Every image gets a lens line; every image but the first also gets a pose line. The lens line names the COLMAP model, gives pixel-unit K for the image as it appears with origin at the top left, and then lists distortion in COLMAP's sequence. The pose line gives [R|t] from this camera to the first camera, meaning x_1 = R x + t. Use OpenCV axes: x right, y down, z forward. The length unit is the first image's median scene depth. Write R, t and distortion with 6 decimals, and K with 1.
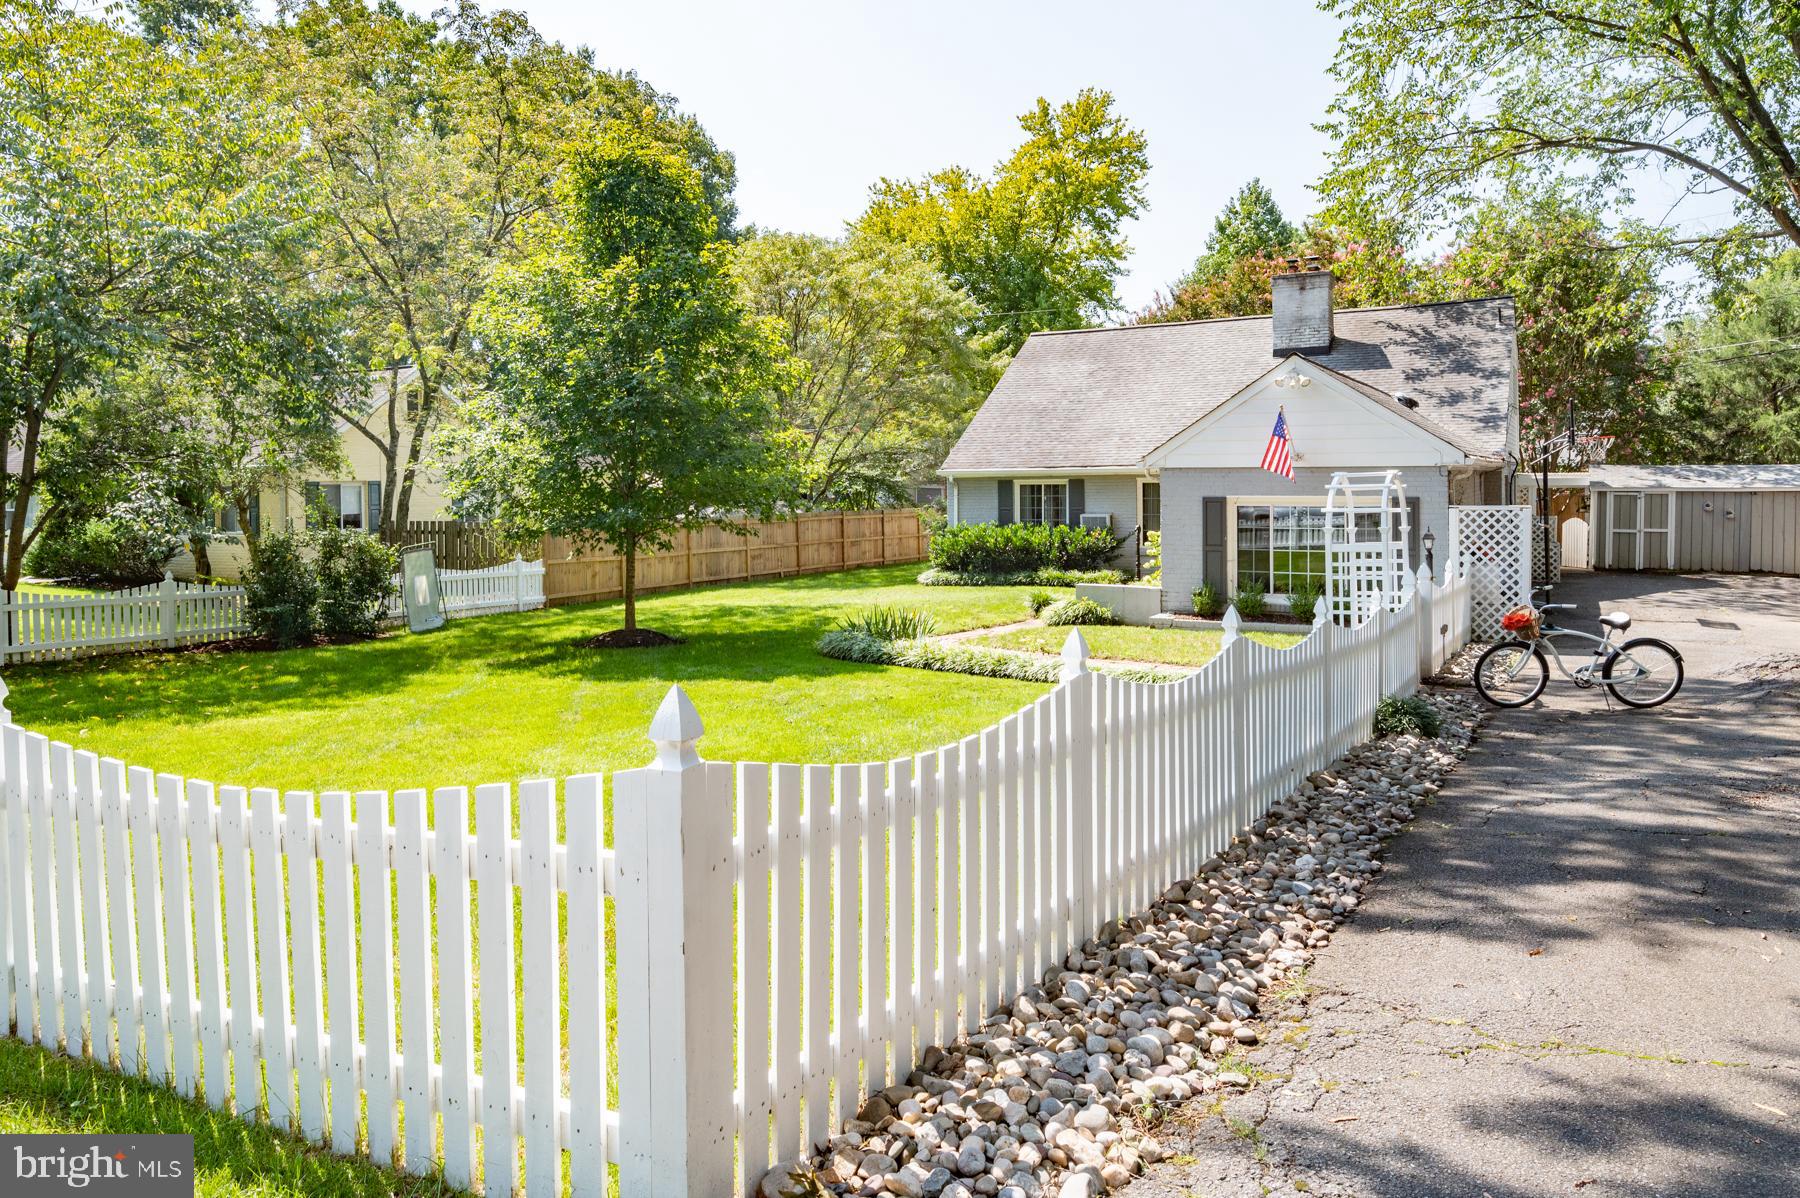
lens RADIAL K [[1236.1, 0, 925.0], [0, 1236.1, 517.0], [0, 0, 1]] dist [-0.004351, 0.000044]
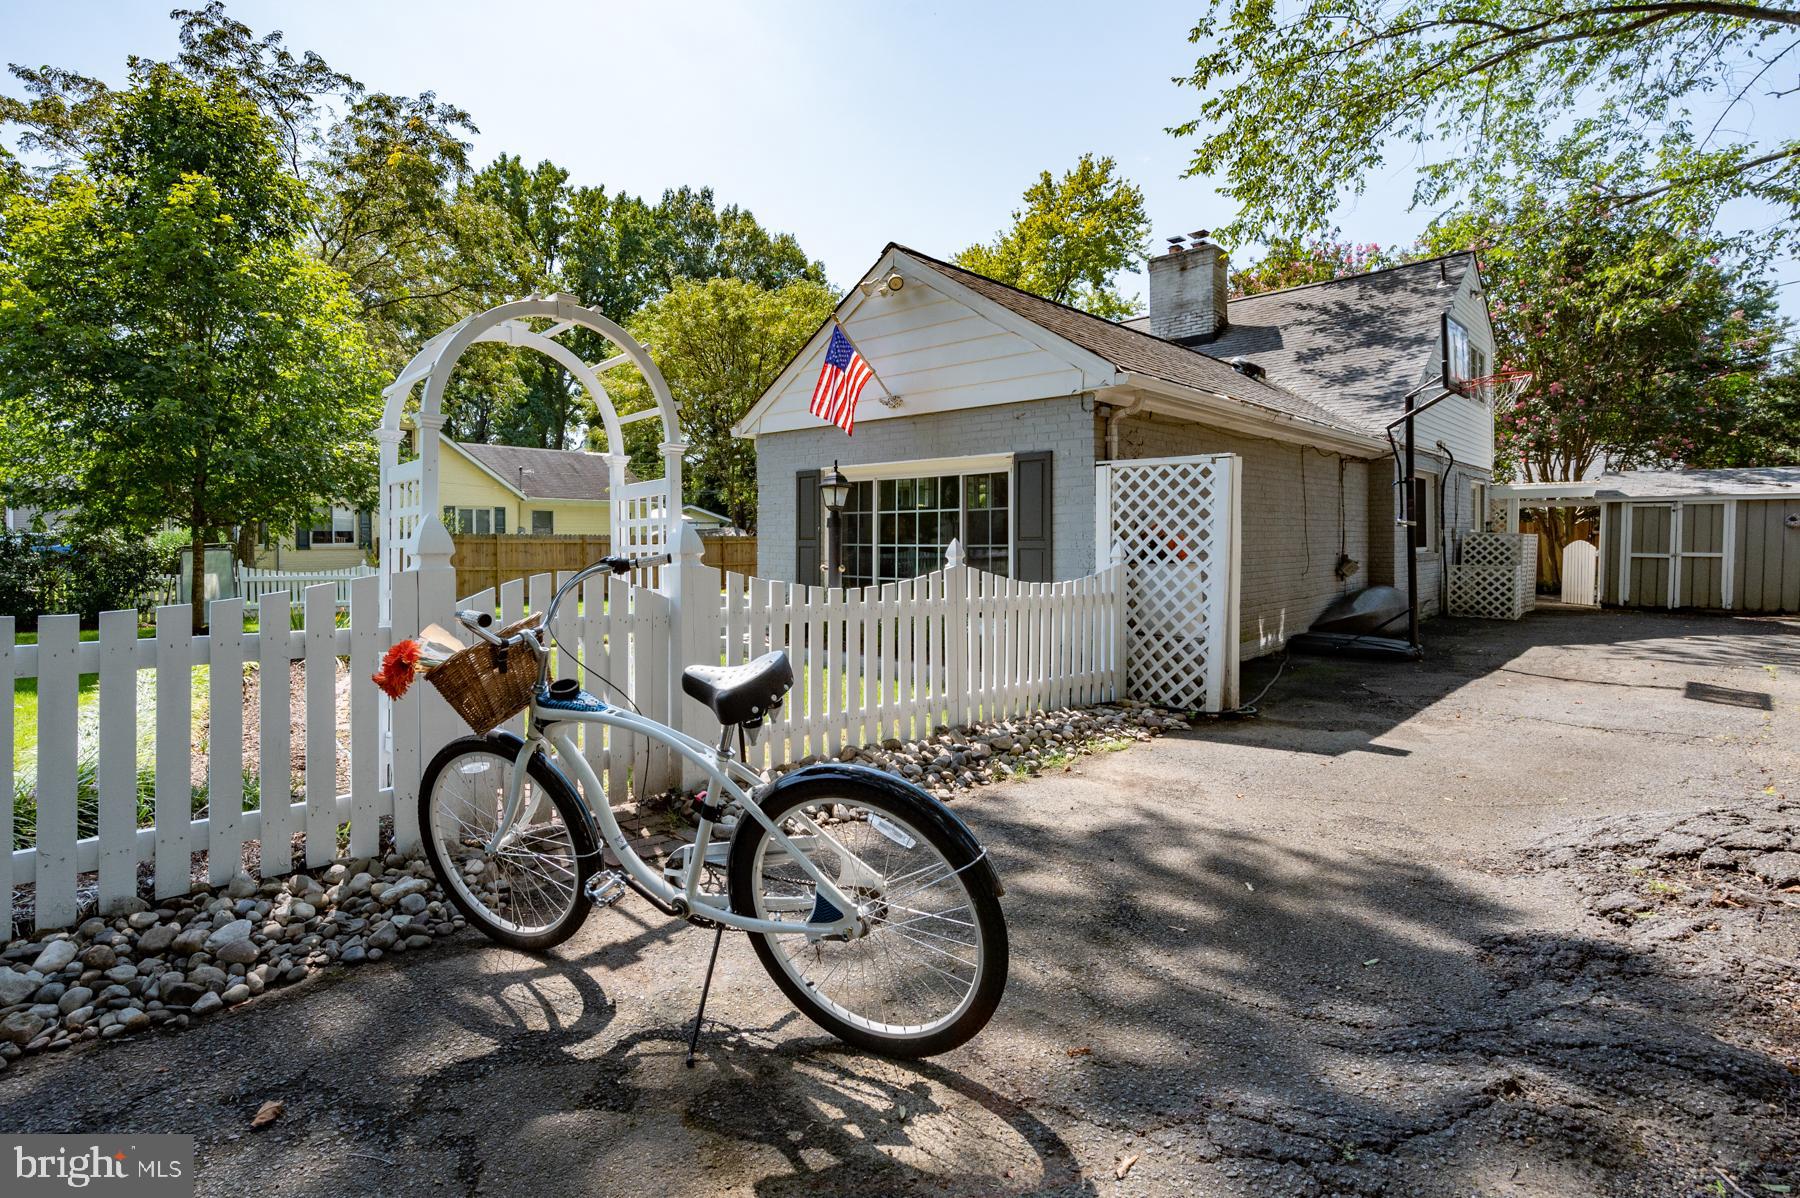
lens RADIAL K [[892.7, 0, 782.9], [0, 892.7, 557.2], [0, 0, 1]] dist [0.000514, -0.000776]
pose [[0.947634, 0.013512, -0.319072, 0.247258], [-0.015738, 0.999866, -0.004398, 0.023217], [0.318970, 0.009189, 0.947720, 0.329411]]
